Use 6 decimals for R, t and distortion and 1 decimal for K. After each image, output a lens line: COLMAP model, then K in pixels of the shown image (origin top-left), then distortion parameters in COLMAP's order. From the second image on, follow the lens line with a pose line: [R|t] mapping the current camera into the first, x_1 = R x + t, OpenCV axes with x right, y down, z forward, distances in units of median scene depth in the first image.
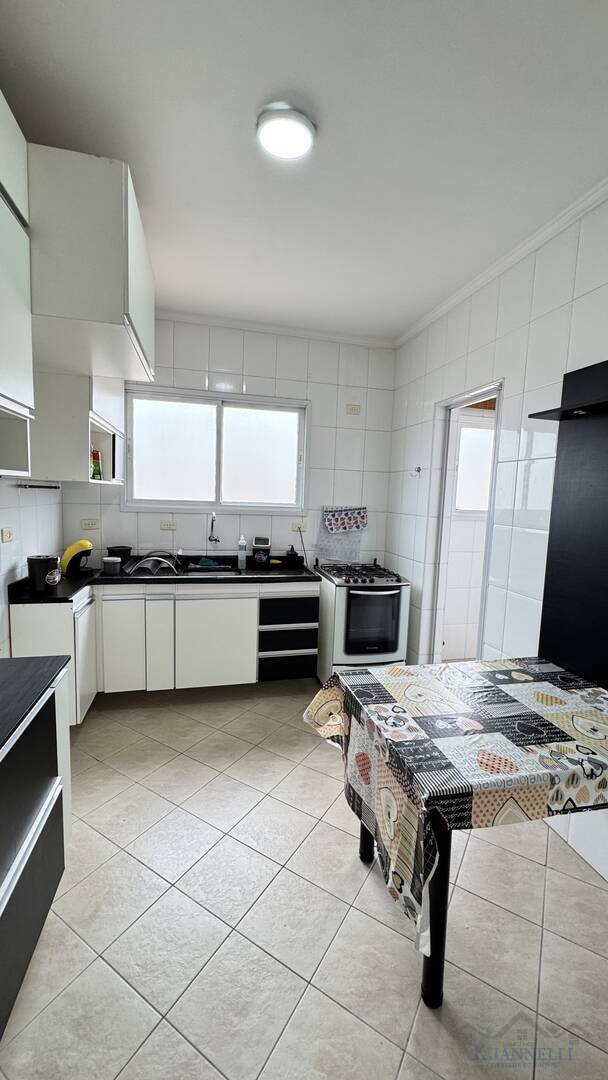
lens RADIAL K [[432.9, 0, 304.6], [0, 432.9, 538.3], [0, 0, 1]] dist [-0.002139, 0.000540]
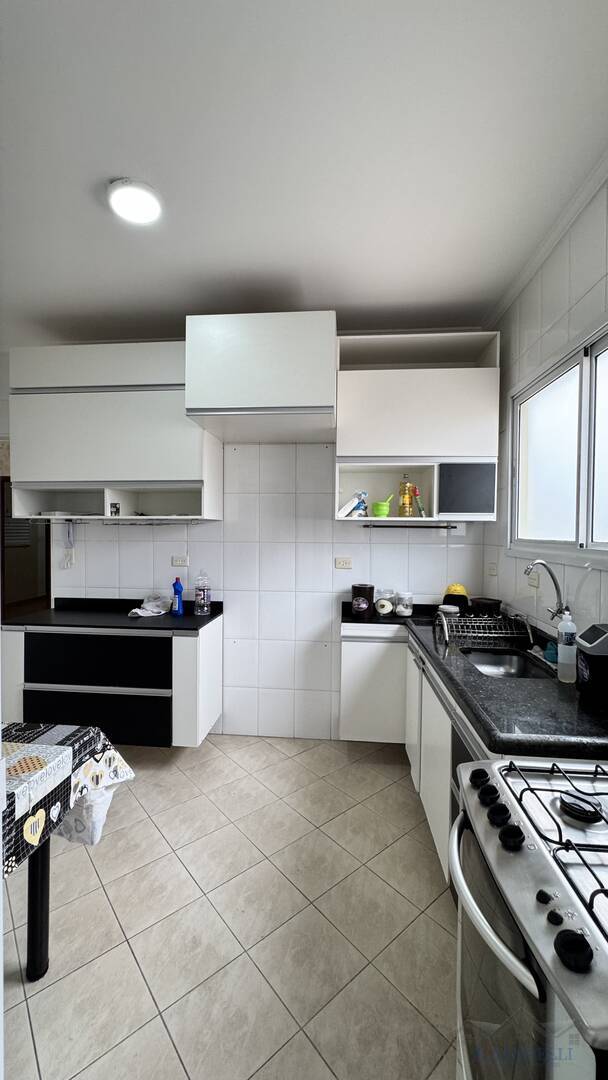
lens RADIAL K [[432.9, 0, 304.6], [0, 432.9, 538.3], [0, 0, 1]] dist [-0.002139, 0.000540]
pose [[-0.316656, -0.020770, -0.948313, 0.444388], [-0.115307, 0.993189, 0.016749, -0.067969], [0.941506, 0.114651, -0.316894, 0.958880]]
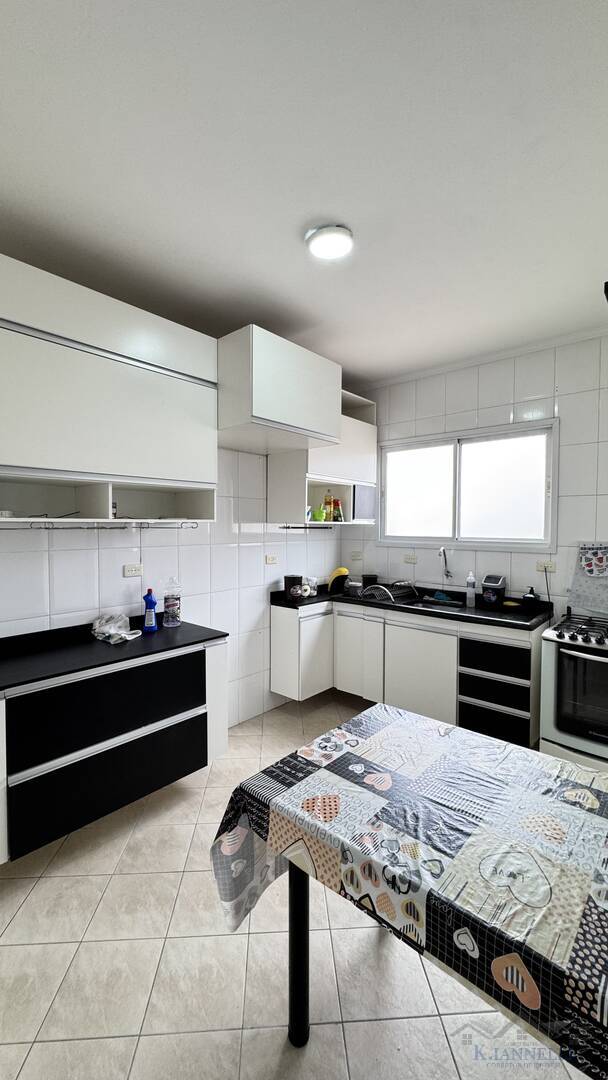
lens RADIAL K [[432.9, 0, 304.6], [0, 432.9, 538.3], [0, 0, 1]] dist [-0.002139, 0.000540]
pose [[0.574838, -0.007302, -0.818235, 0.478198], [-0.066200, 0.996267, -0.055399, -0.003500], [0.815585, 0.086013, 0.572209, 0.151543]]
